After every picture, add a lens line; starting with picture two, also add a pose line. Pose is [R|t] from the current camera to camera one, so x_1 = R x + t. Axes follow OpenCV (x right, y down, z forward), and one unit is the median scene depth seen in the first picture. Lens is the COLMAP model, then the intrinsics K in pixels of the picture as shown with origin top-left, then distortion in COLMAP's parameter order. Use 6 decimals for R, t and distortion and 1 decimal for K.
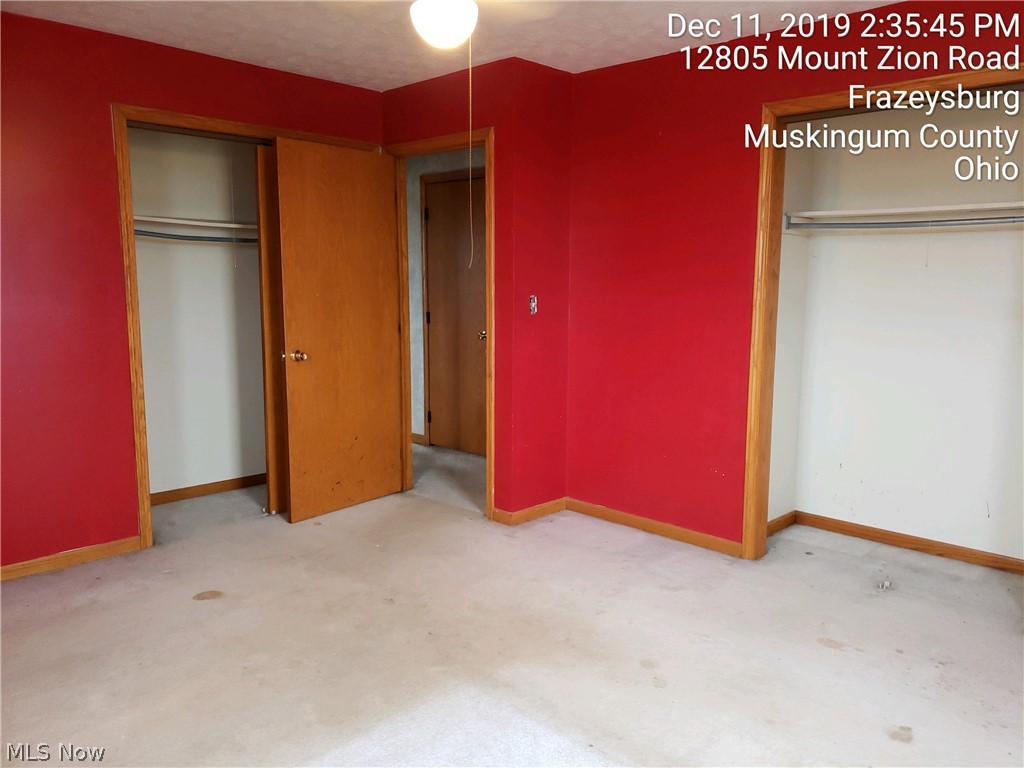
lens RADIAL K [[796.7, 0, 512.0], [0, 796.7, 384.0], [0, 0, 1]] dist [0.076001, -0.009397]
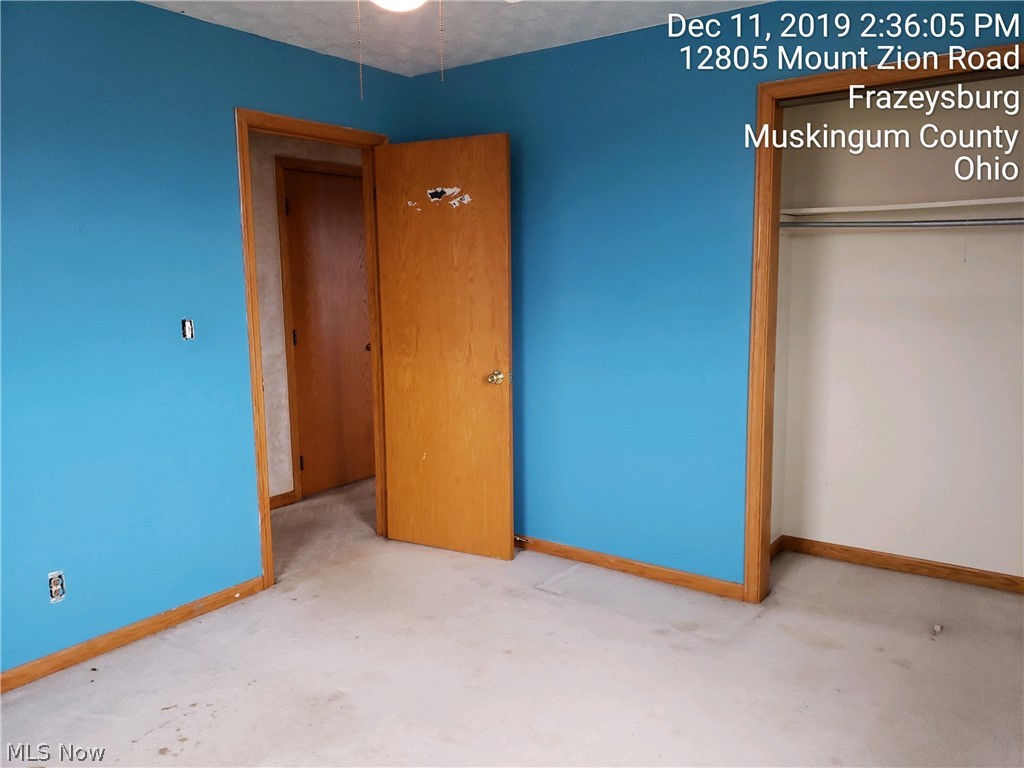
lens RADIAL K [[796.7, 0, 512.0], [0, 796.7, 384.0], [0, 0, 1]] dist [0.076001, -0.009397]
pose [[0.942287, -0.051537, 0.330815, -0.212304], [0.054573, 0.998510, 0.000113, -0.032988], [-0.330327, 0.017947, 0.943696, 0.233727]]
